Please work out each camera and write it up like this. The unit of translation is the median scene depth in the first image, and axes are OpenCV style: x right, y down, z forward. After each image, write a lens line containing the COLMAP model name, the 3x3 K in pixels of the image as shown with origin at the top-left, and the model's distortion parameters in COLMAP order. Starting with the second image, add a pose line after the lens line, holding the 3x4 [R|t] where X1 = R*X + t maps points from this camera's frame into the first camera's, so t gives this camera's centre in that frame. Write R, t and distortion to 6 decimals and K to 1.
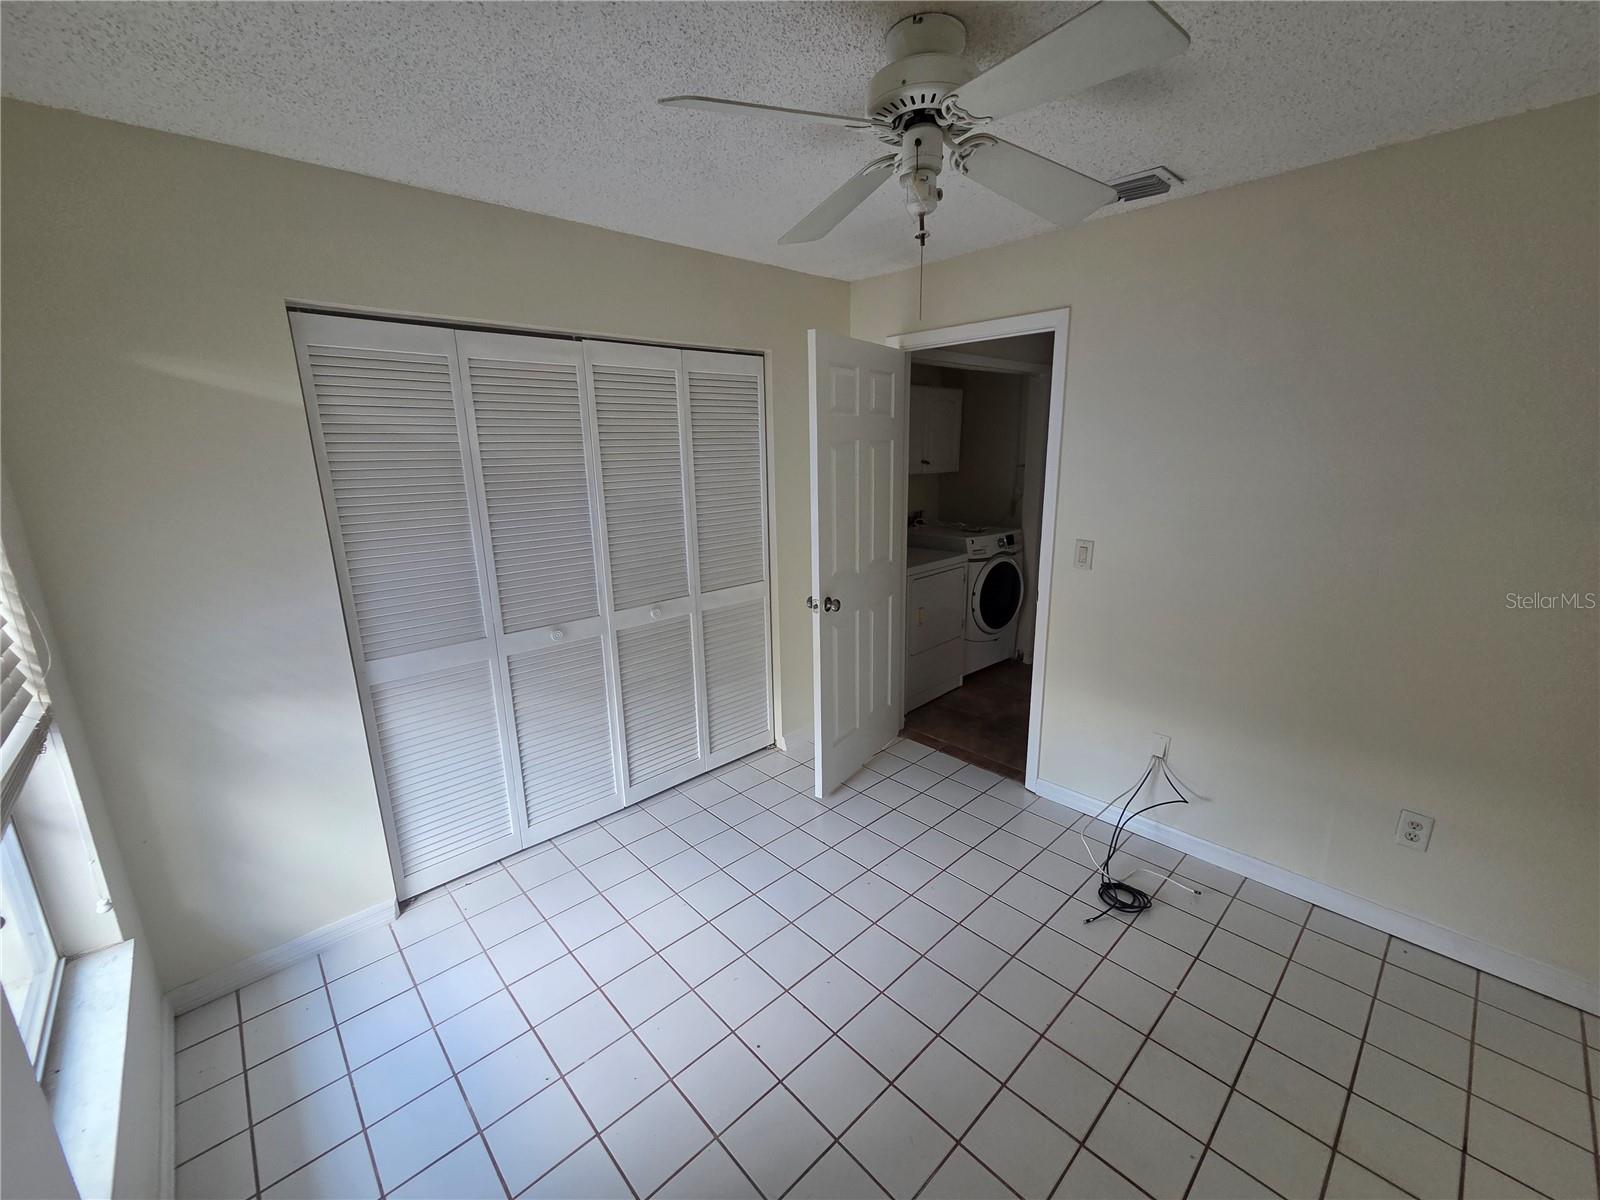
lens RADIAL K [[657.1, 0, 799.0], [0, 657.1, 600.2], [0, 0, 1]] dist [0.006662, -0.000408]
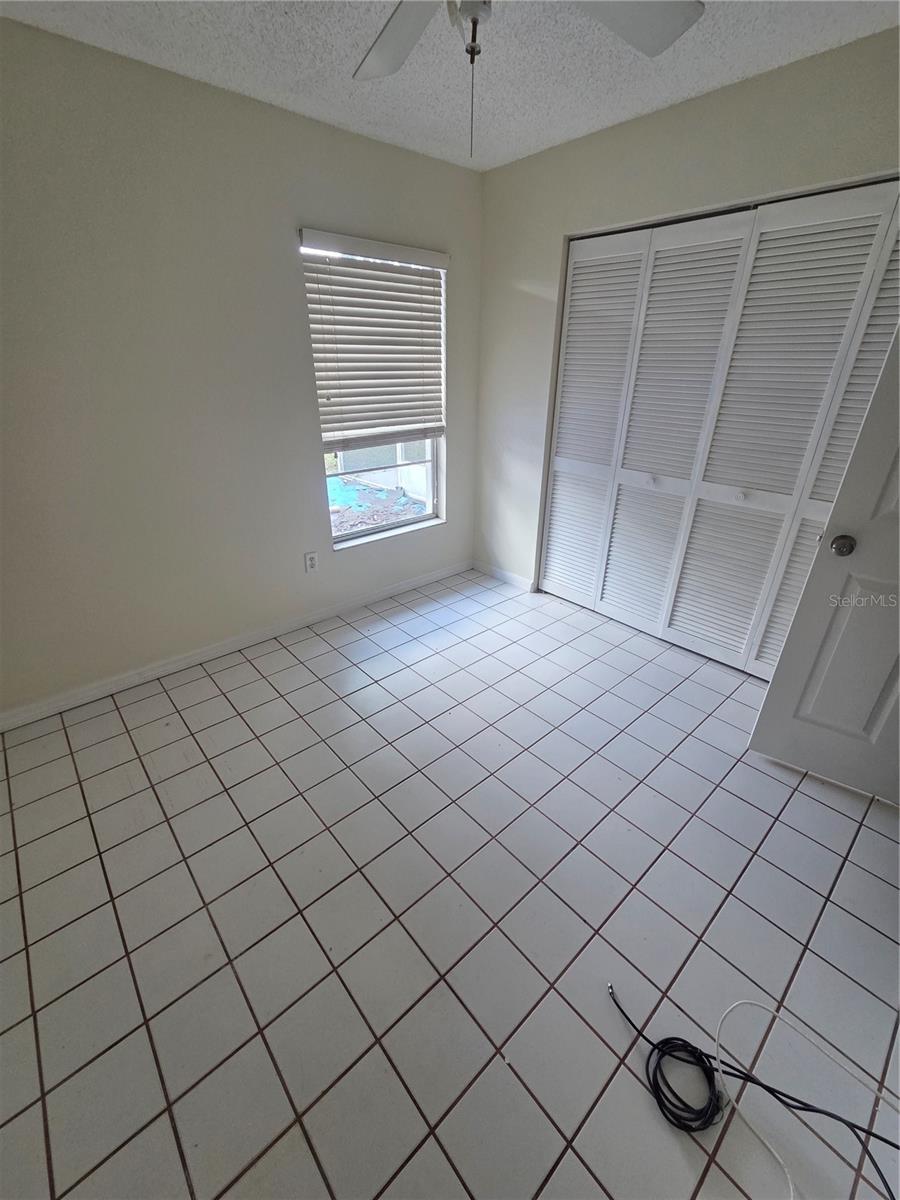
lens RADIAL K [[492.8, 0, 451.4], [0, 492.8, 598.2], [0, 0, 1]] dist [0.006662, -0.000408]
pose [[-0.023429, 0.458721, -0.888271, 0.702435], [-0.237233, 0.860586, 0.450681, -0.108517], [0.971170, 0.221286, 0.088661, 0.635095]]
